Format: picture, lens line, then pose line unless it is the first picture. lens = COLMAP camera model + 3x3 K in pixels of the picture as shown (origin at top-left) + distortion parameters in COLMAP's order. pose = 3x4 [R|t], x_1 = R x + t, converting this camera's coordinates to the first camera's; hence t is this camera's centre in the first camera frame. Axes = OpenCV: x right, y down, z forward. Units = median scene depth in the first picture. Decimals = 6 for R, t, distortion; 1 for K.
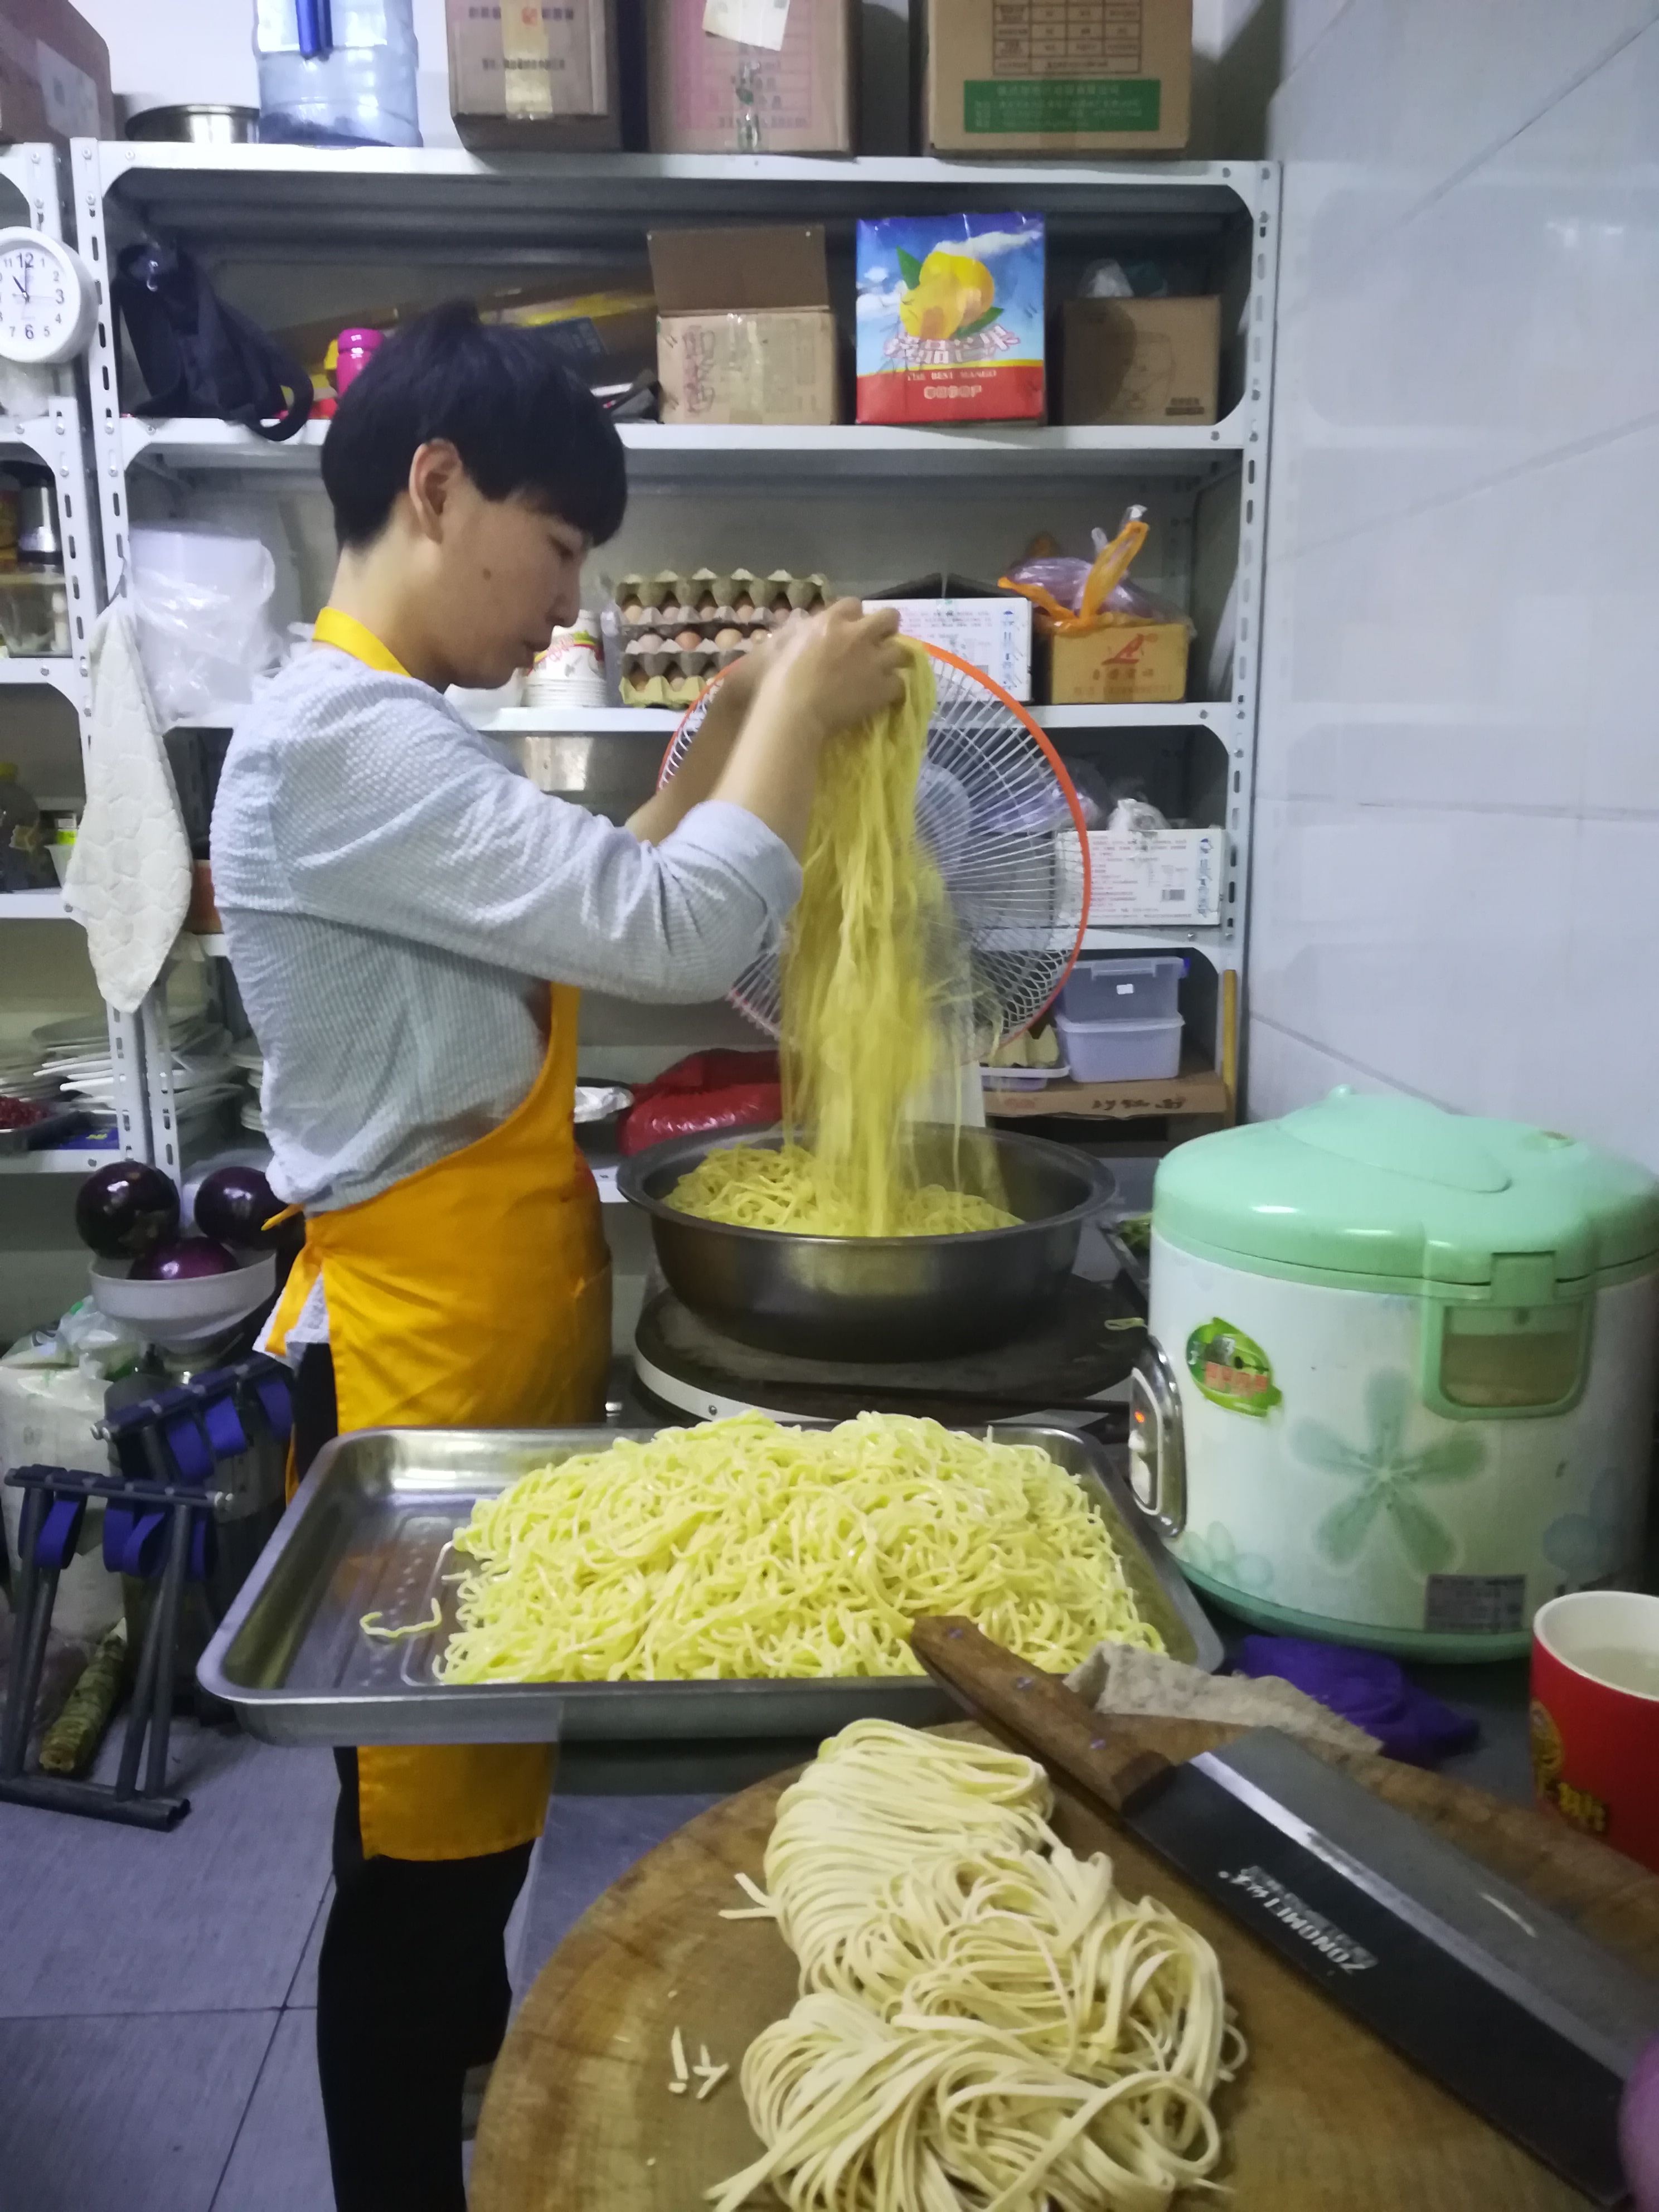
lens RADIAL K [[1688.4, 0, 829.5], [0, 1688.4, 1106.0], [0, 0, 1]] dist [0.036432, -0.076257]
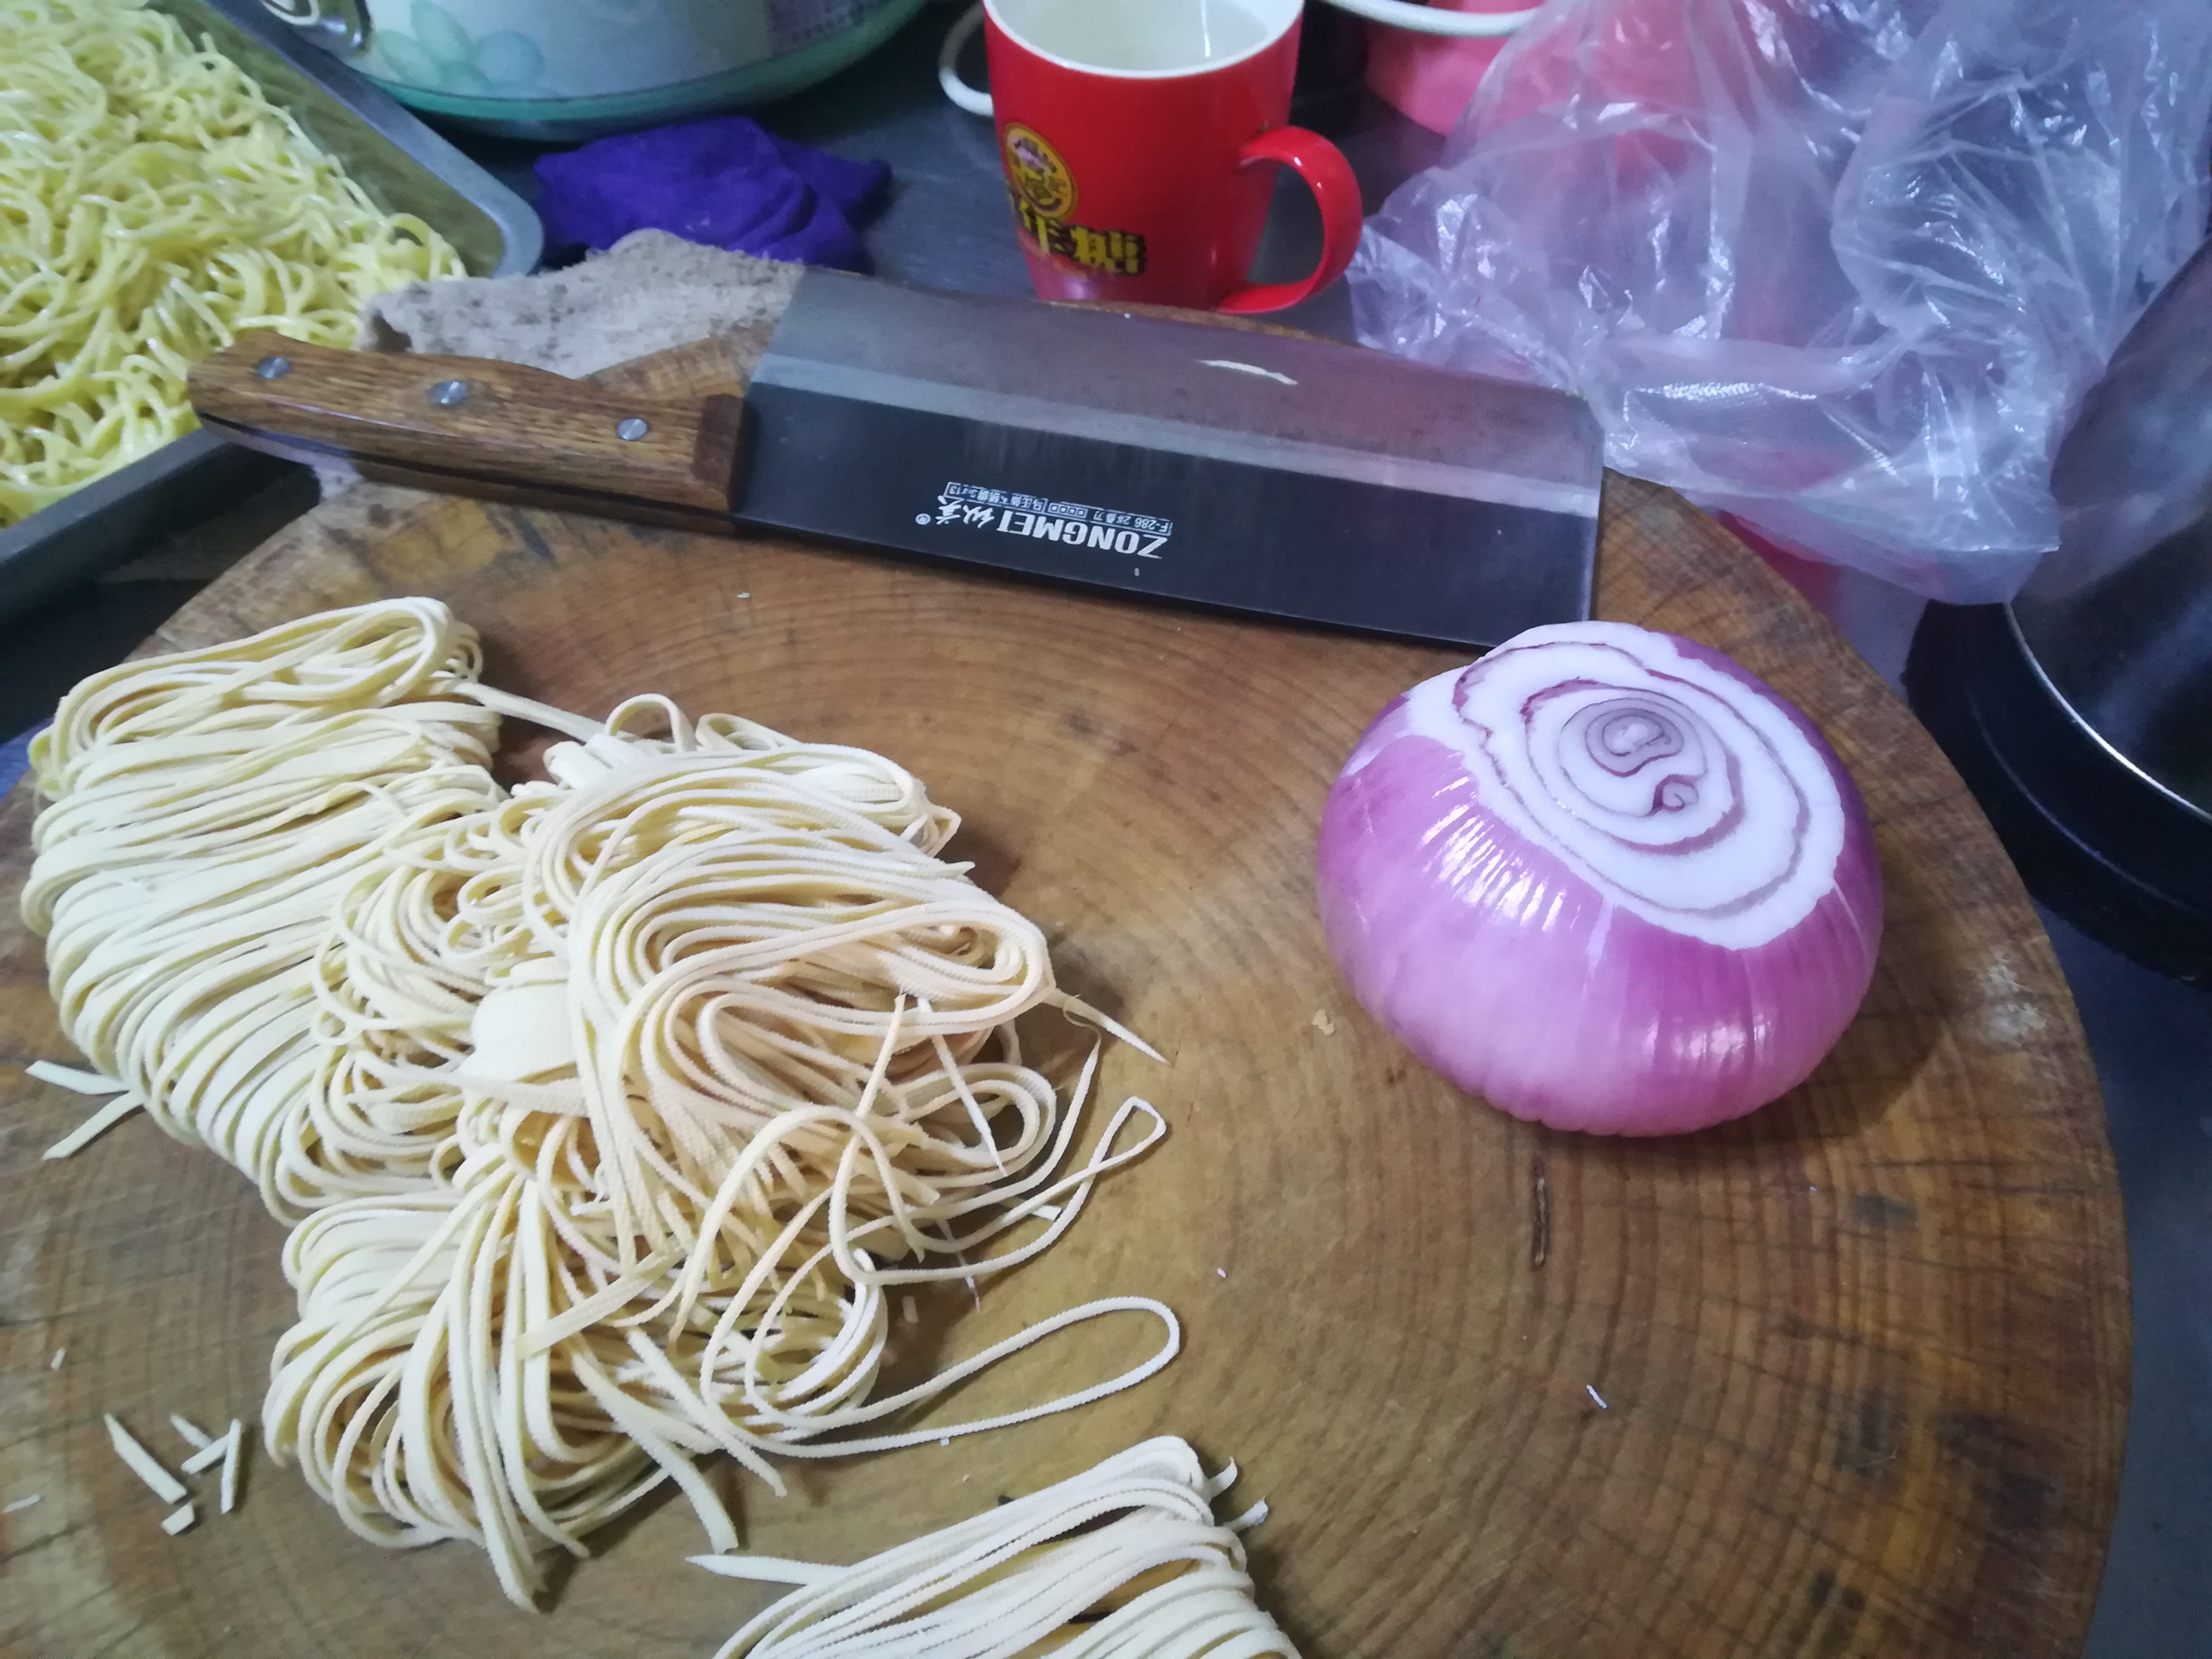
lens RADIAL K [[1688.4, 0, 1106.0], [0, 1688.4, 829.5], [0, 0, 1]] dist [0.036432, -0.076257]
pose [[0.758257, -0.540946, 0.363900, 0.035707], [0.138073, 0.678749, 0.721274, 0.046208], [-0.637167, -0.496666, 0.589356, 0.360969]]
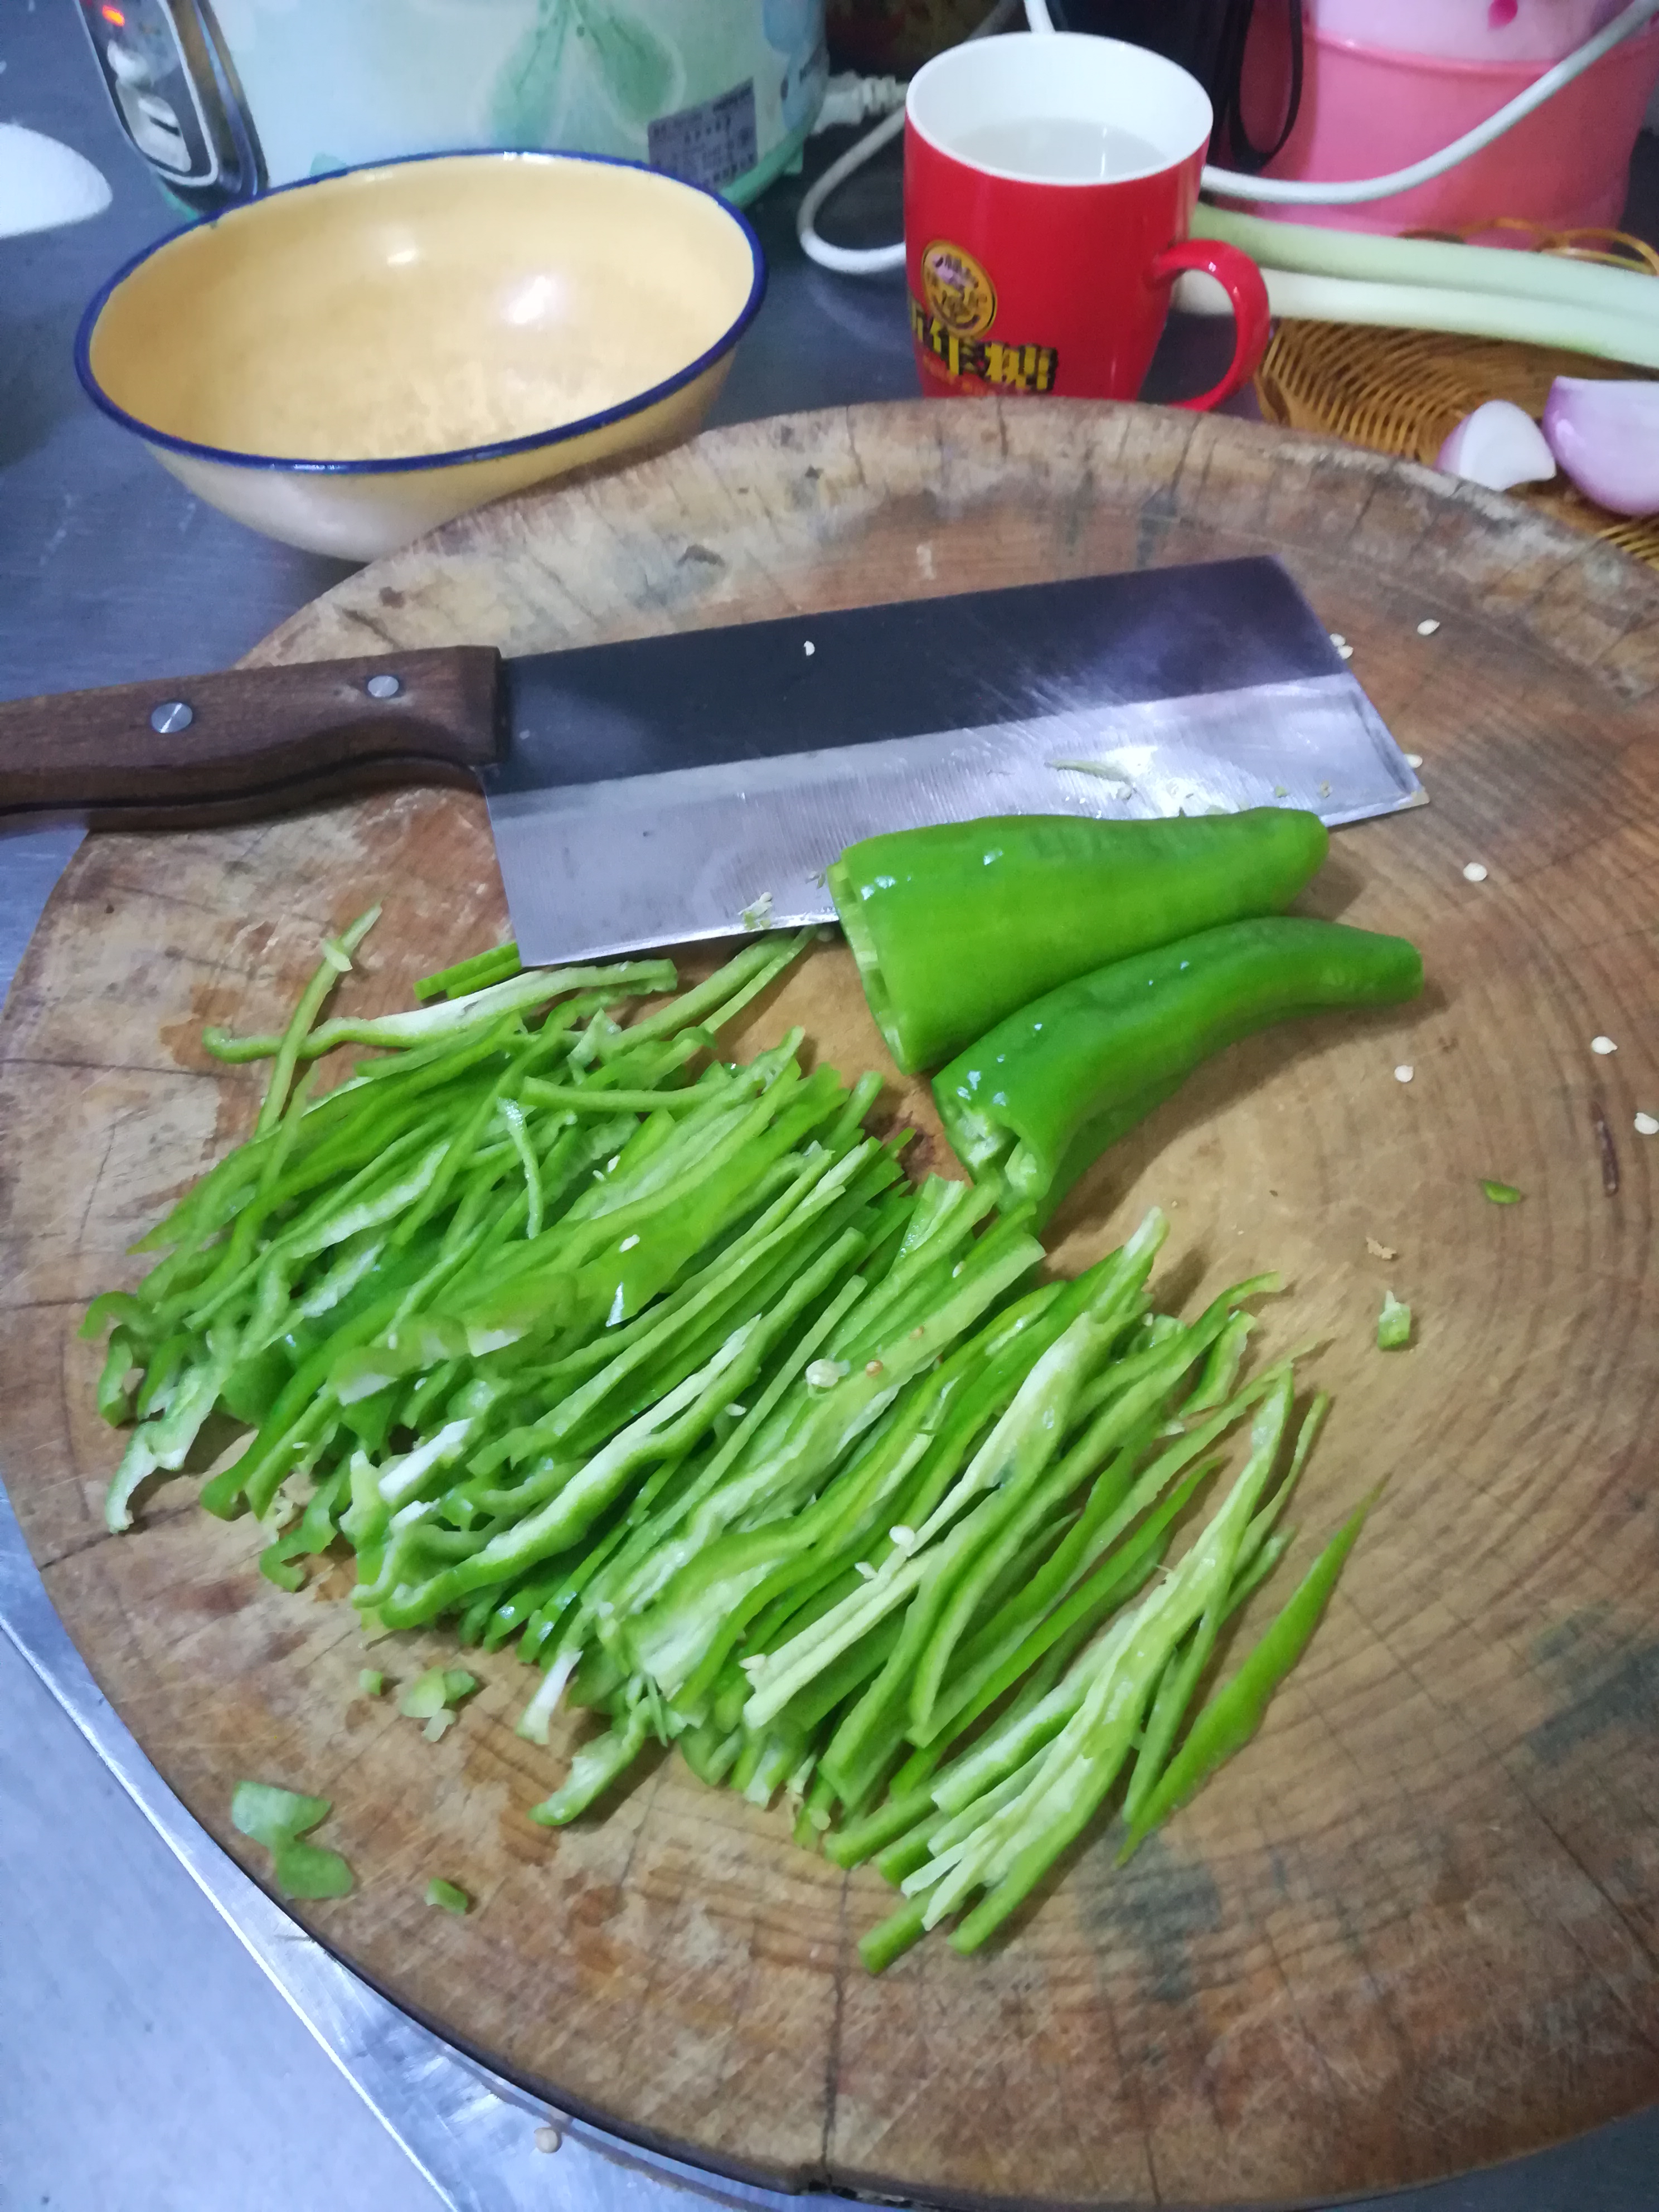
lens RADIAL K [[1688.4, 0, 829.5], [0, 1688.4, 1106.0], [0, 0, 1]] dist [0.036432, -0.076257]
pose [[0.724097, -0.563815, 0.397236, -0.086846], [0.136110, 0.681446, 0.719100, 0.064940], [-0.676134, -0.466631, 0.570174, 0.377839]]
